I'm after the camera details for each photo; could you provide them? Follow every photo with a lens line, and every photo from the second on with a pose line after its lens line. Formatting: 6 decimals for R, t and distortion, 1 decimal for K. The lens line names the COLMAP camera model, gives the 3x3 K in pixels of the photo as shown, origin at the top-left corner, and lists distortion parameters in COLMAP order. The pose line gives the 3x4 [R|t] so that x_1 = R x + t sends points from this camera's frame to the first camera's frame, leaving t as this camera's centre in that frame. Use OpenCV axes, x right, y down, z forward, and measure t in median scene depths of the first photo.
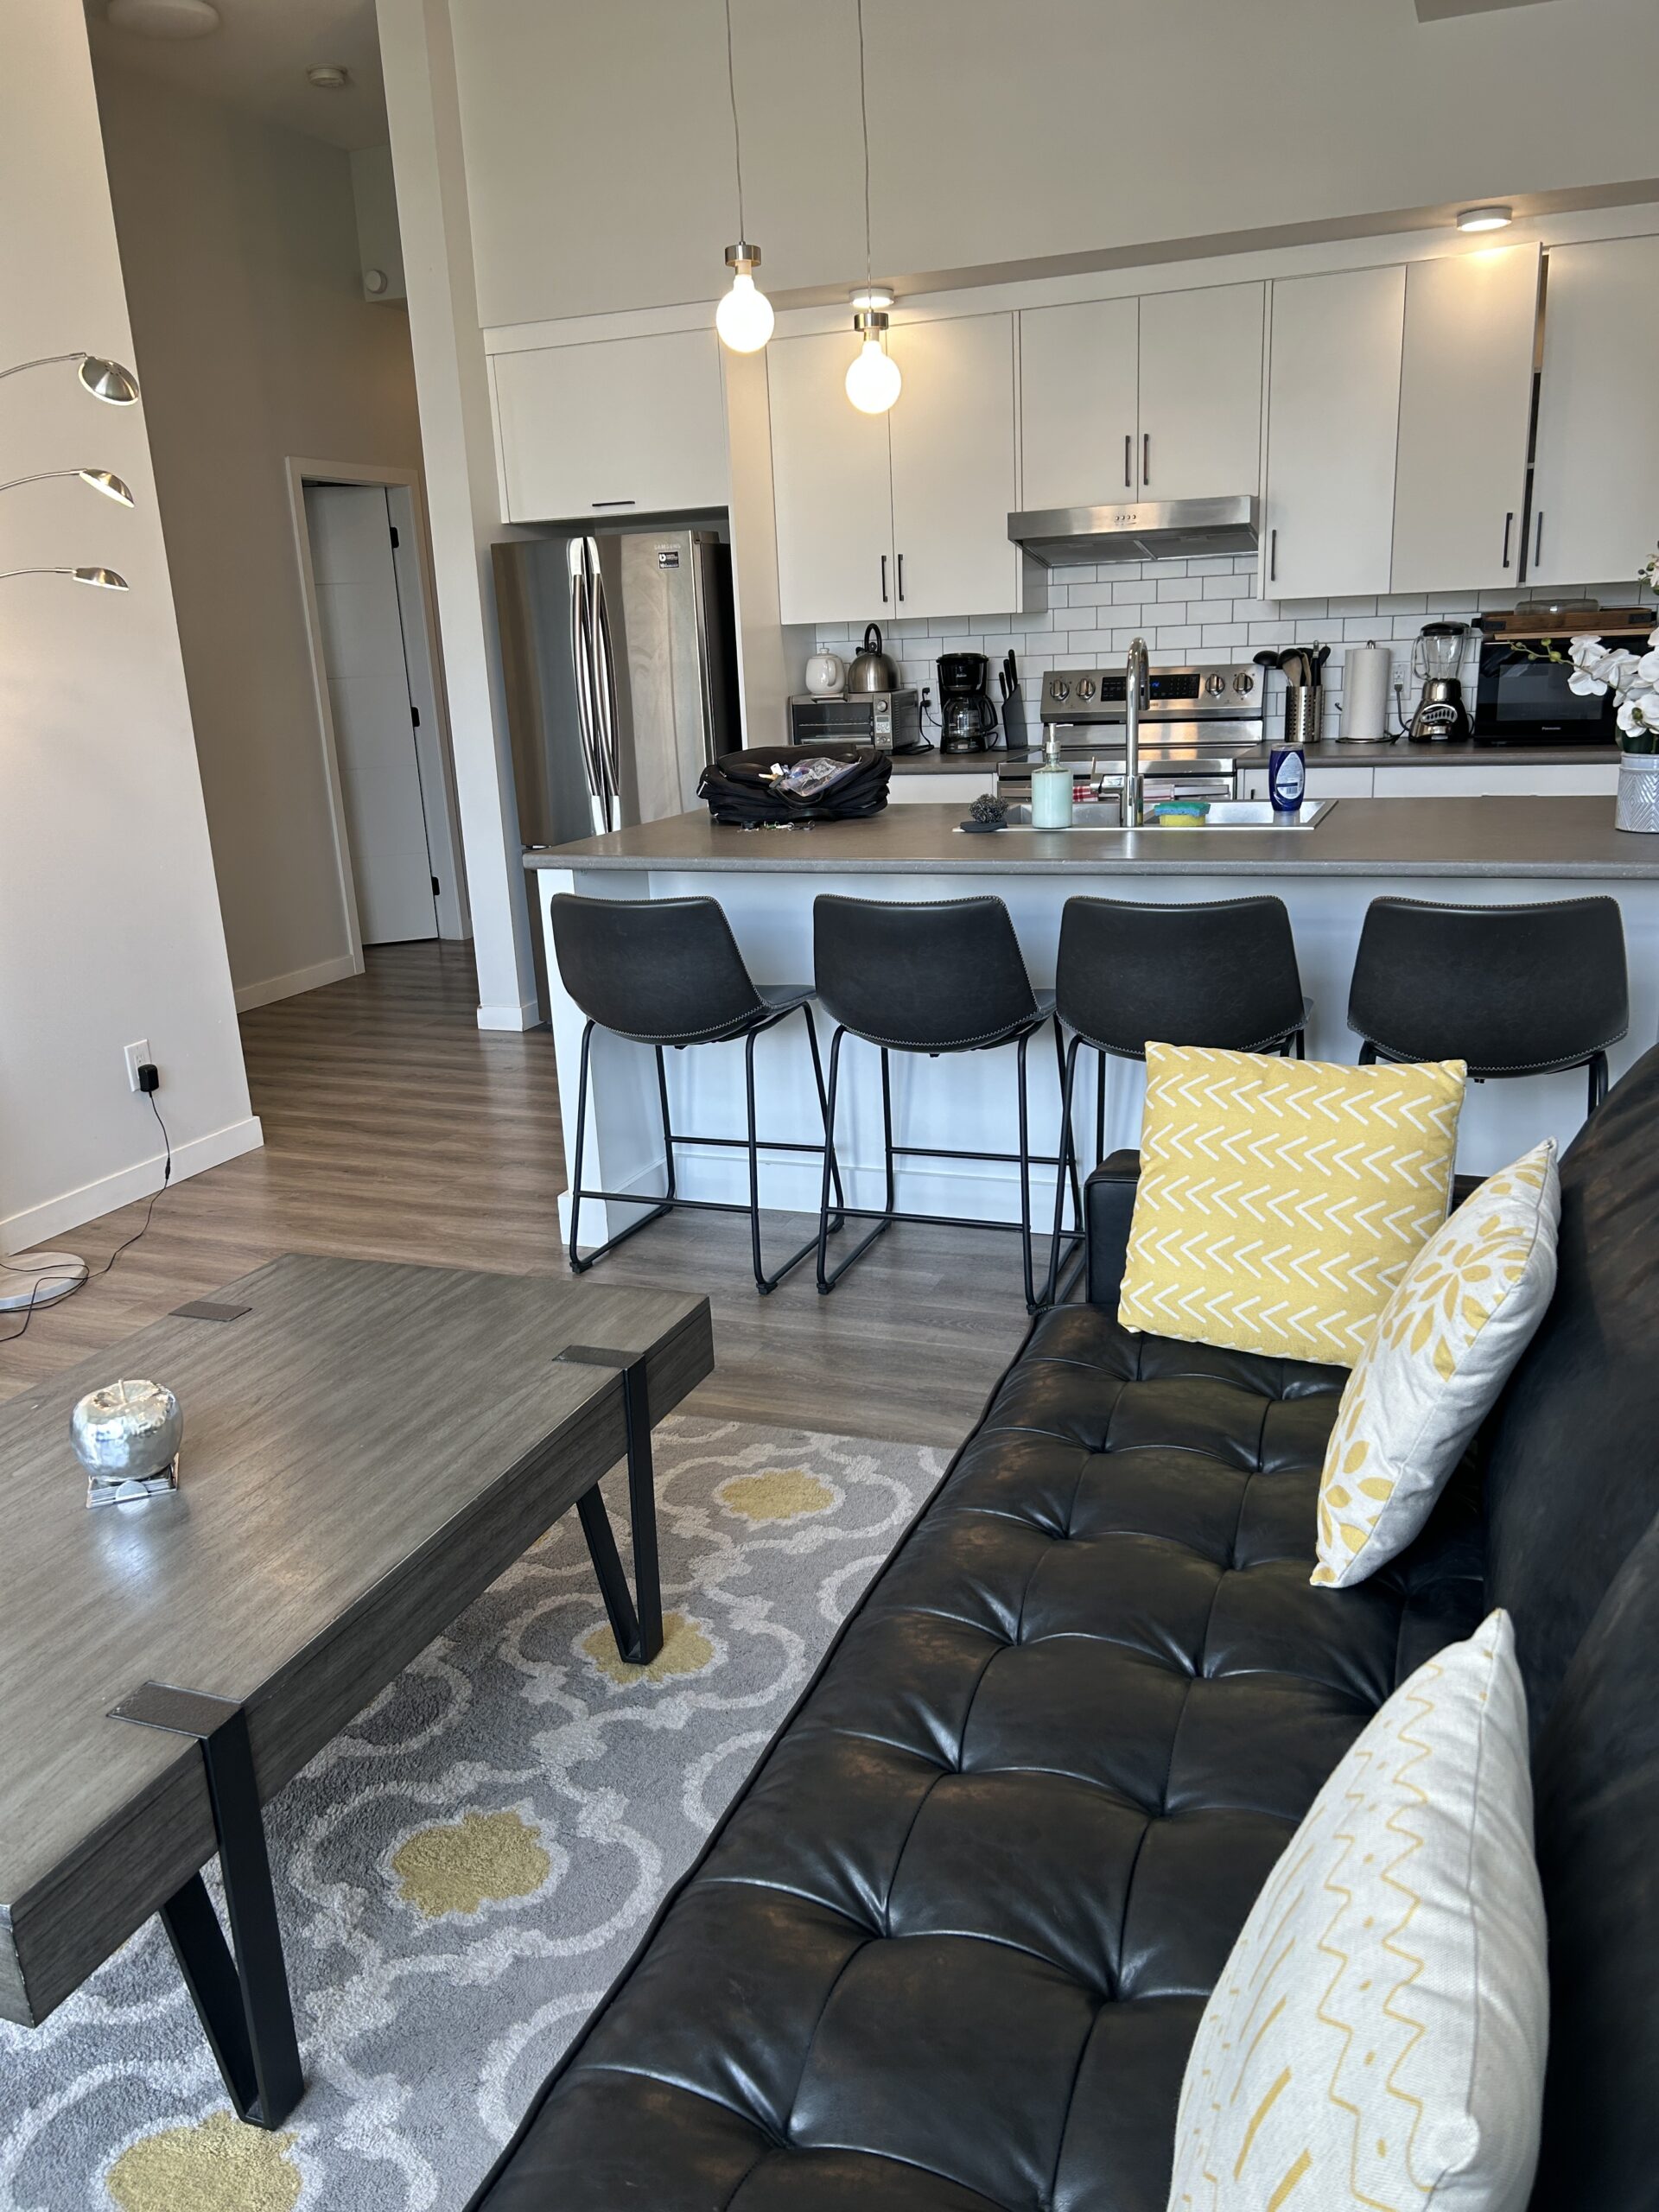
lens RADIAL K [[1675.0, 0, 820.4], [0, 1675.0, 1117.3], [0, 0, 1]] dist [0.054596, -0.066460]
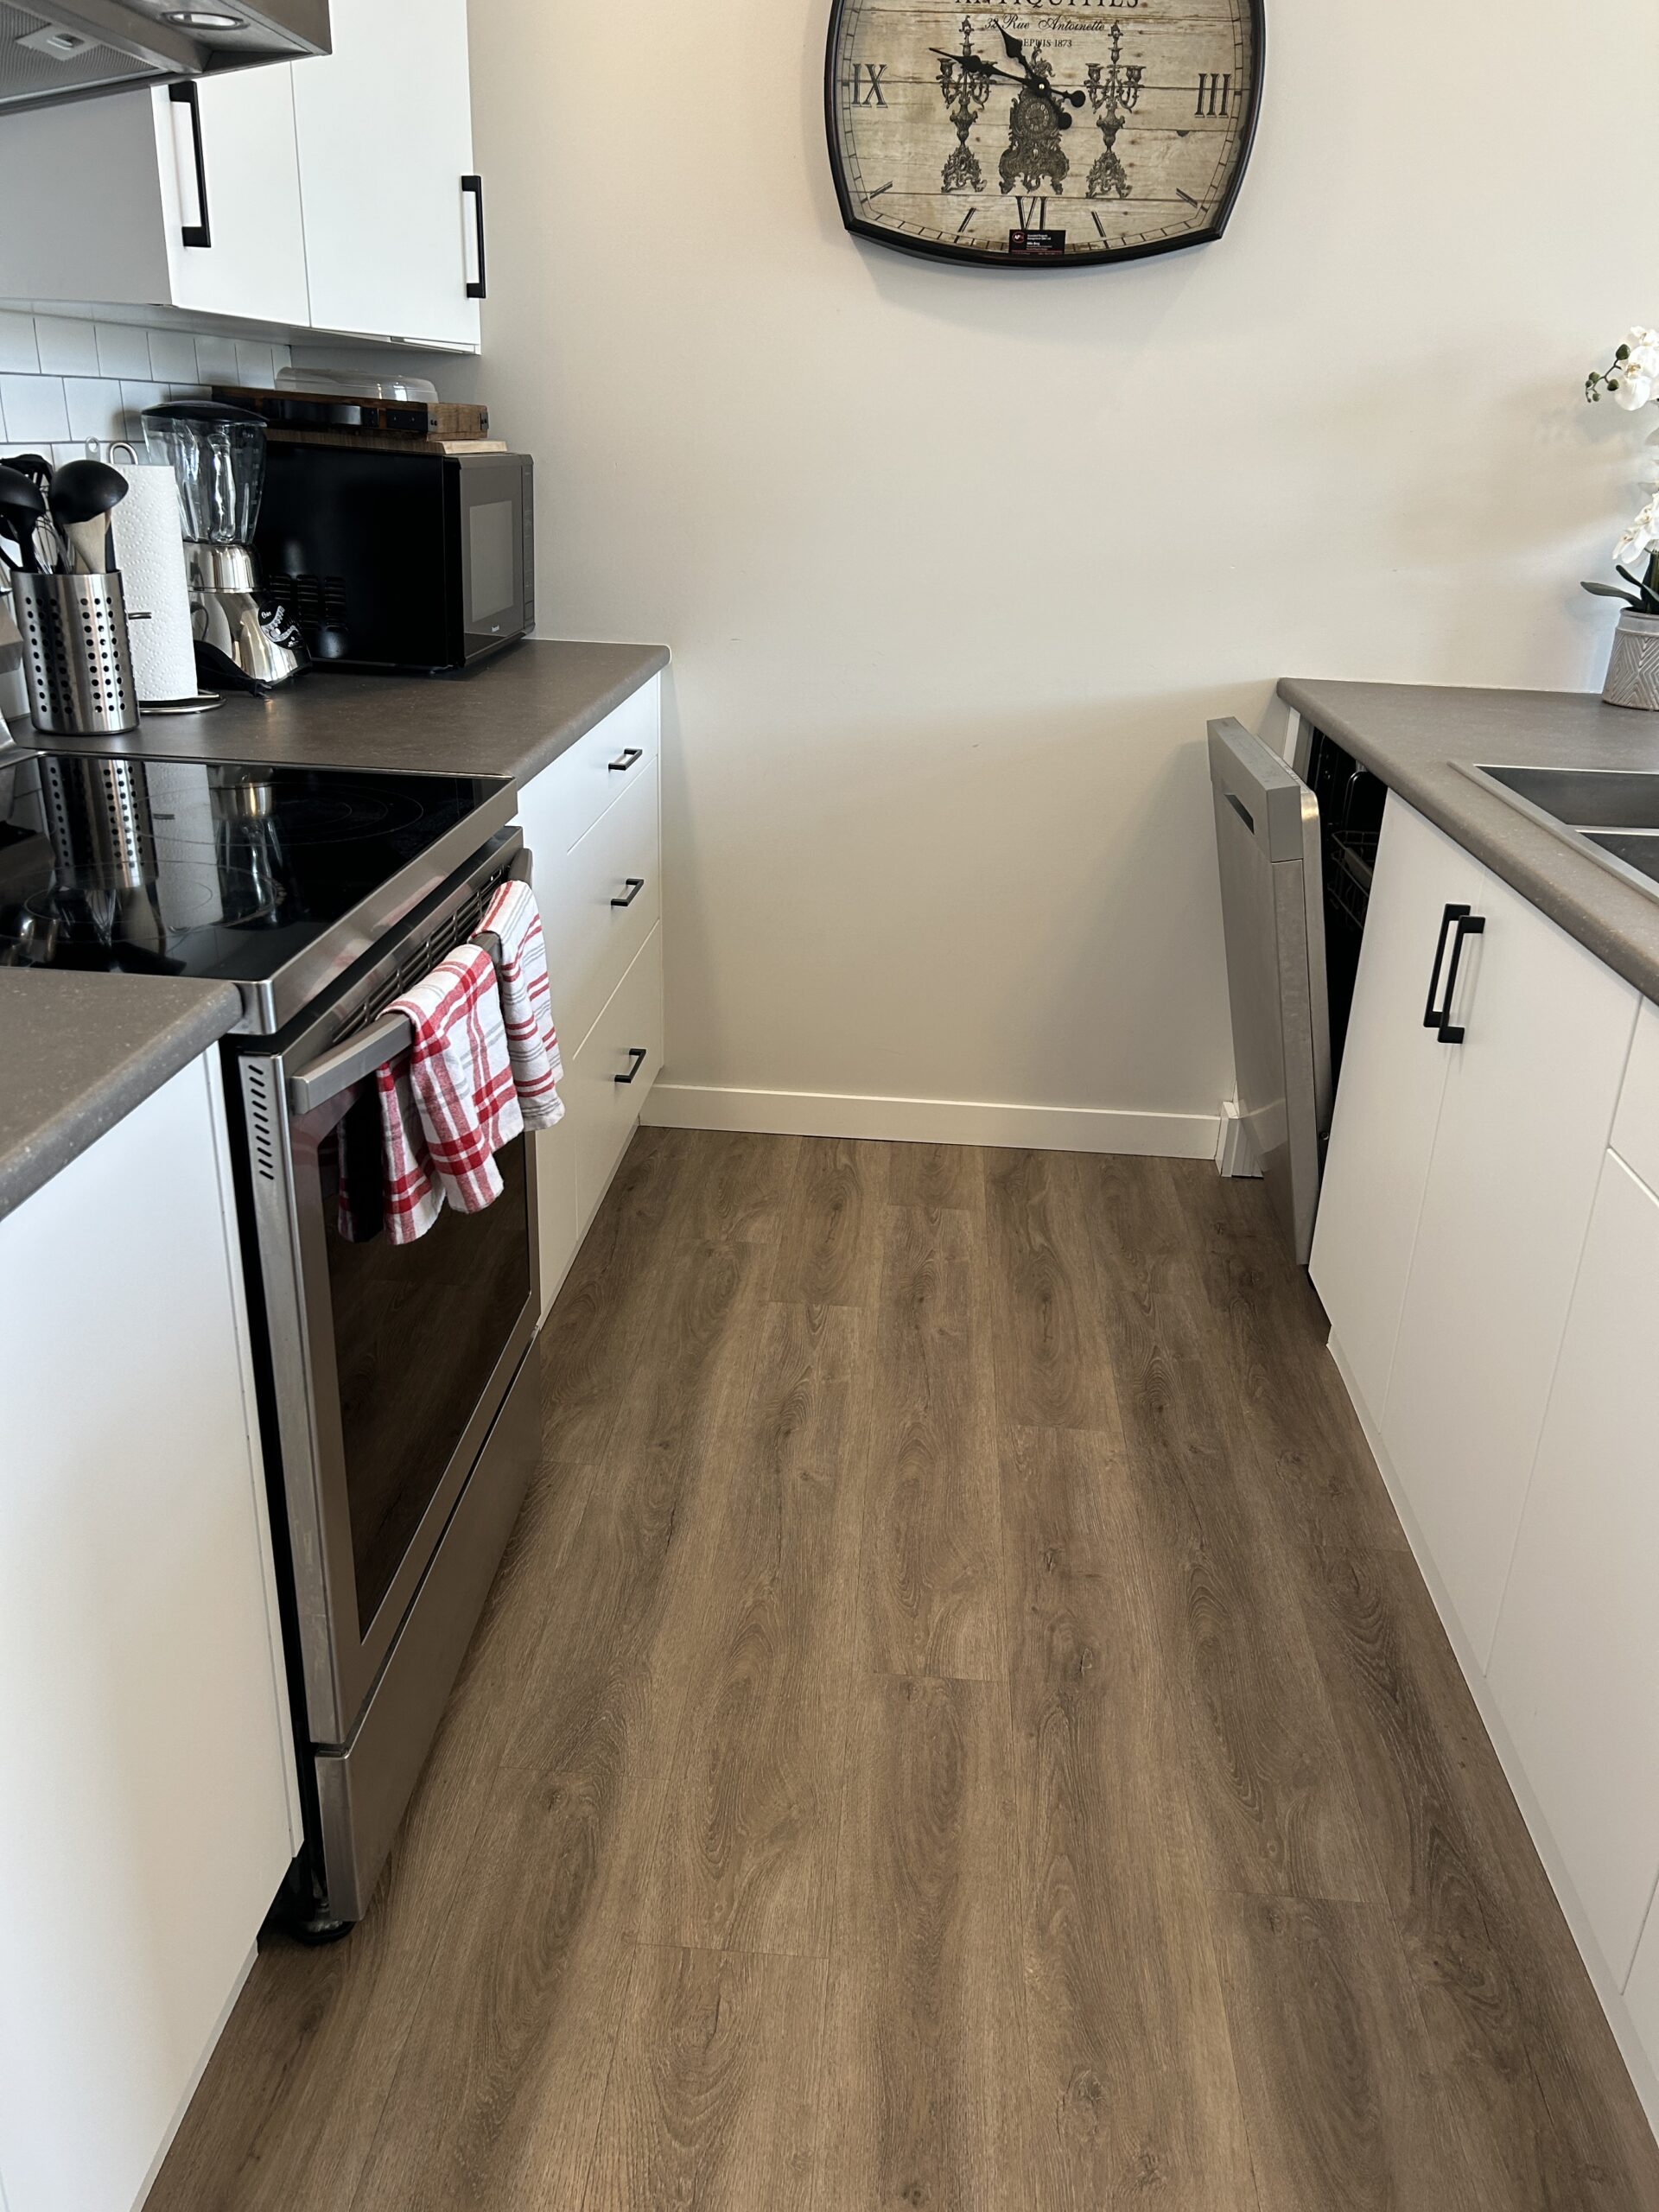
lens RADIAL K [[1675.0, 0, 847.9], [0, 1675.0, 1122.4], [0, 0, 1]] dist [0.054596, -0.066460]
pose [[-0.321965, -0.332714, 0.886363, -0.121639], [0.243797, 0.875506, 0.417196, -0.271309], [-0.914823, 0.350415, -0.200768, 0.992373]]
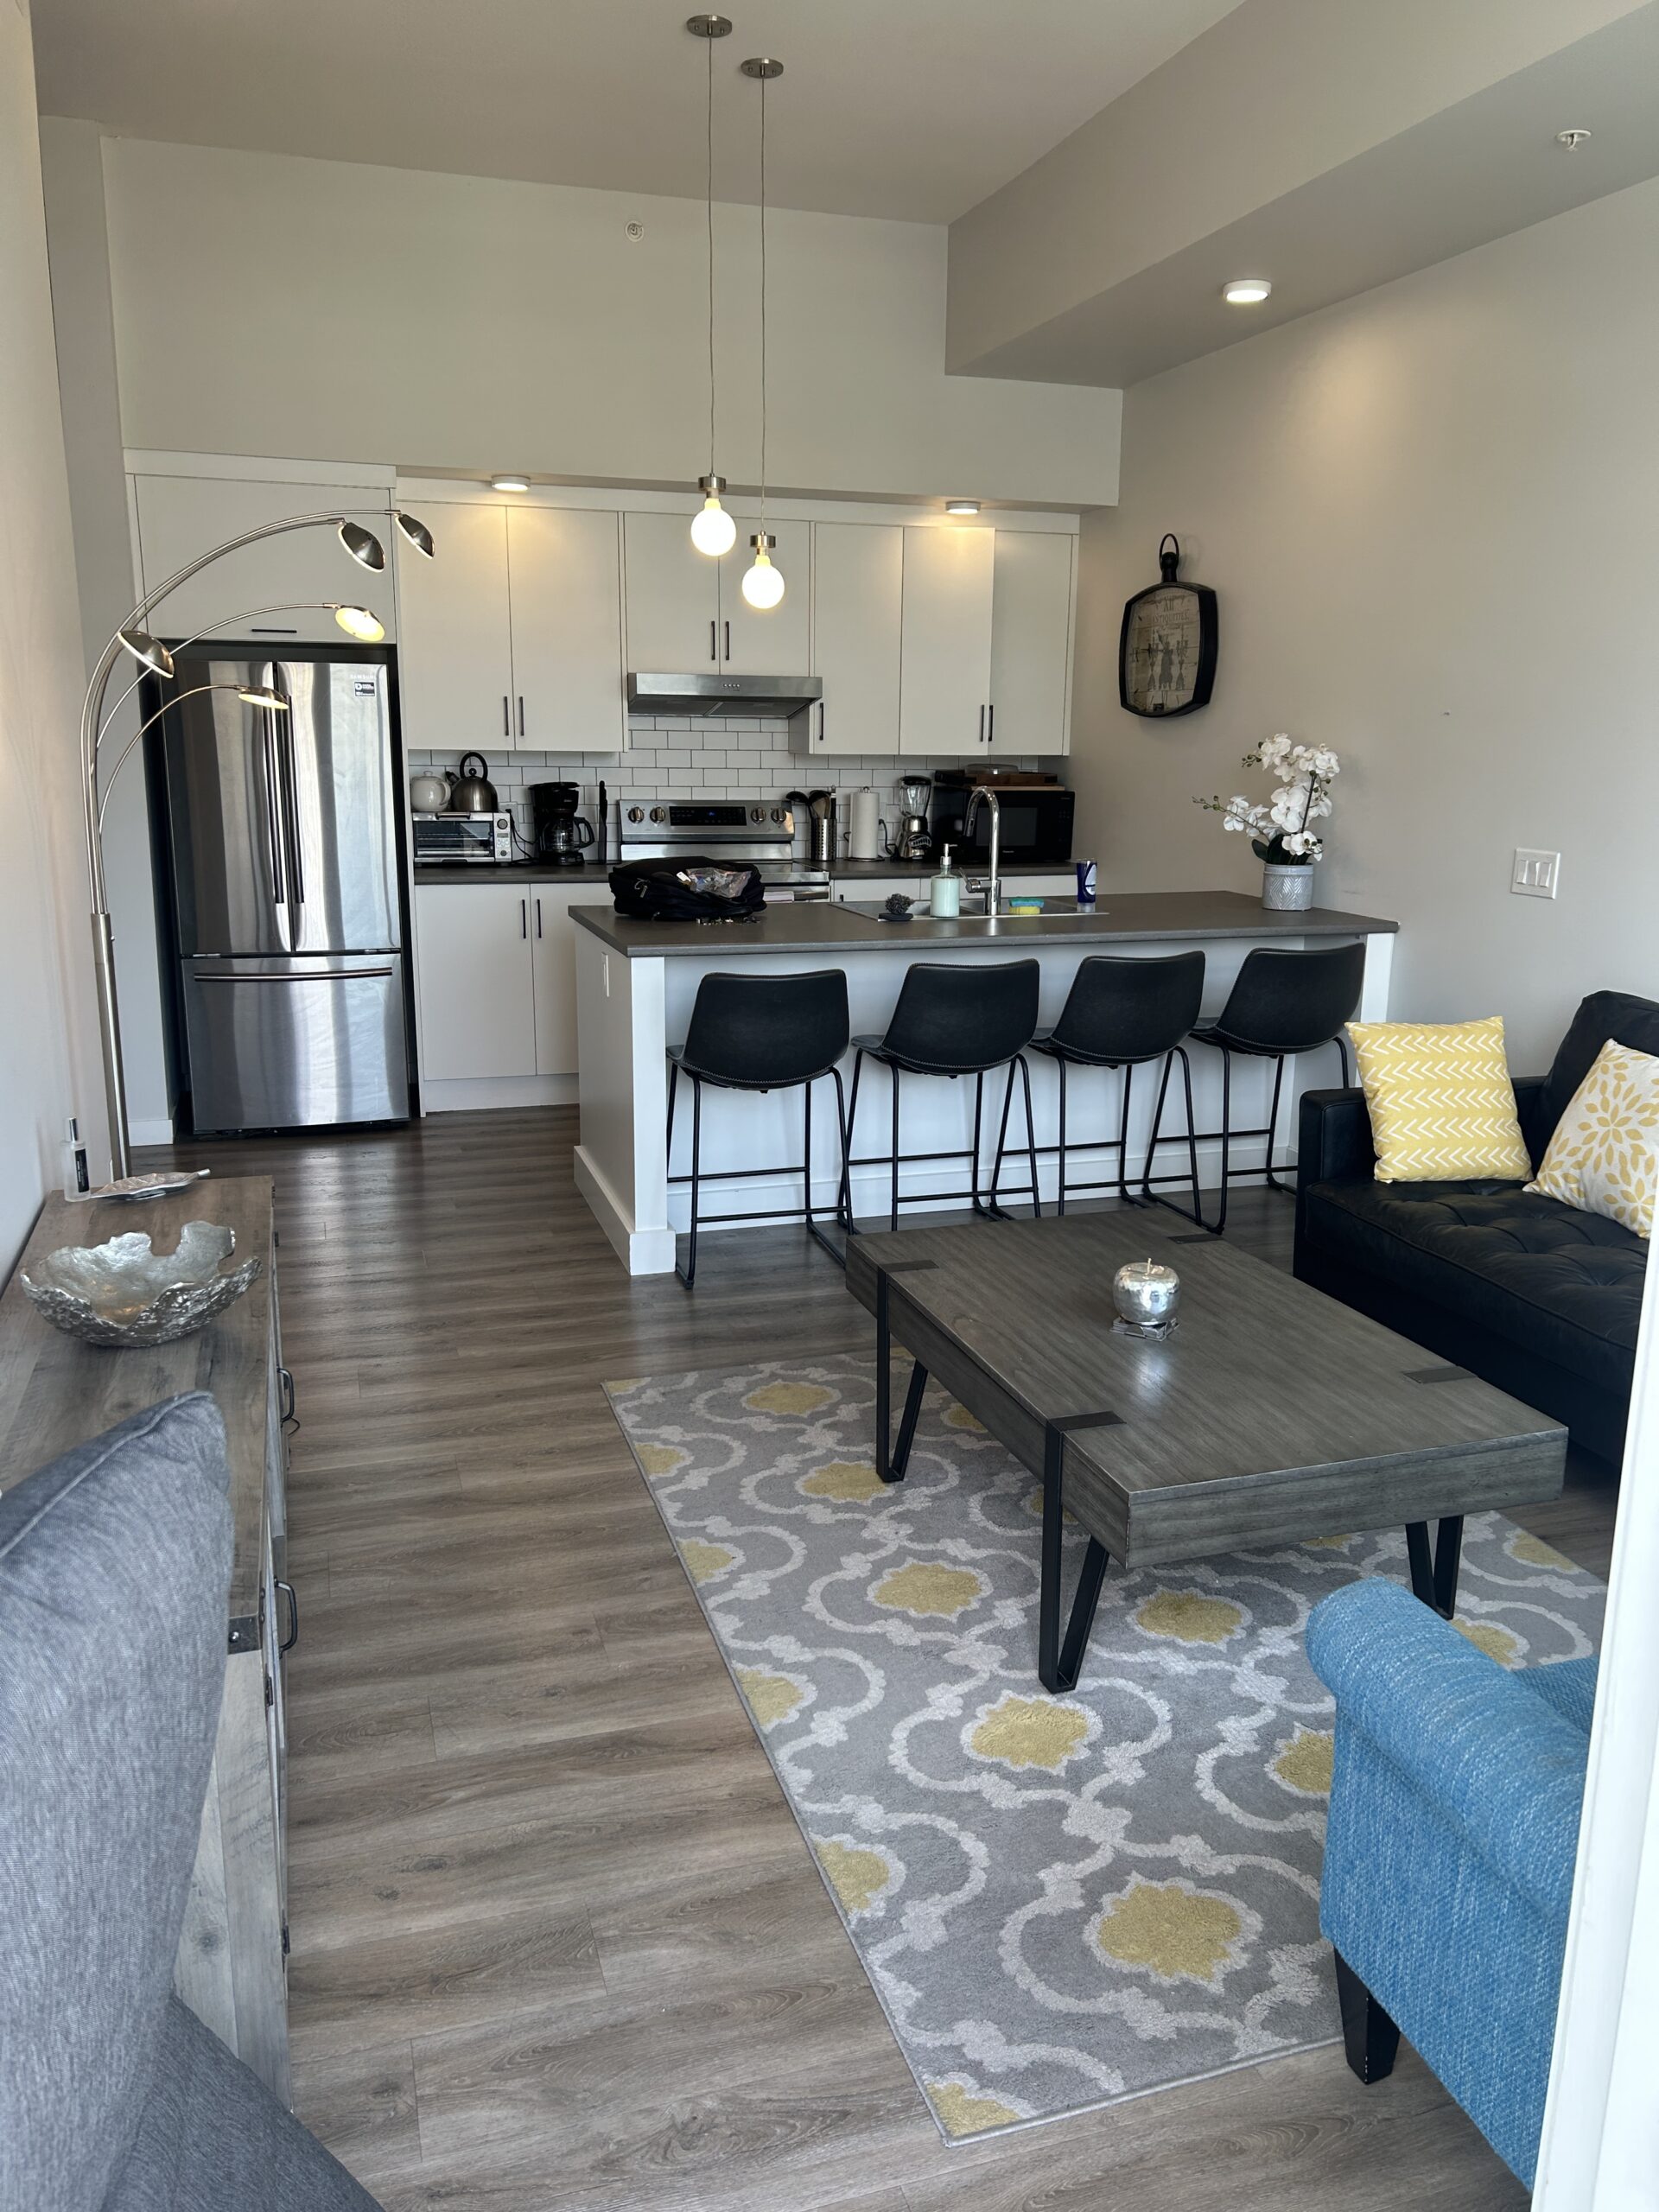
lens RADIAL K [[1675.0, 0, 842.8], [0, 1675.0, 1108.3], [0, 0, 1]] dist [0.054596, -0.066460]
pose [[0.771727, -0.087049, 0.629968, -0.570914], [0.134366, 0.990544, -0.027728, 0.009362], [-0.621597, 0.106045, 0.776126, -0.010500]]
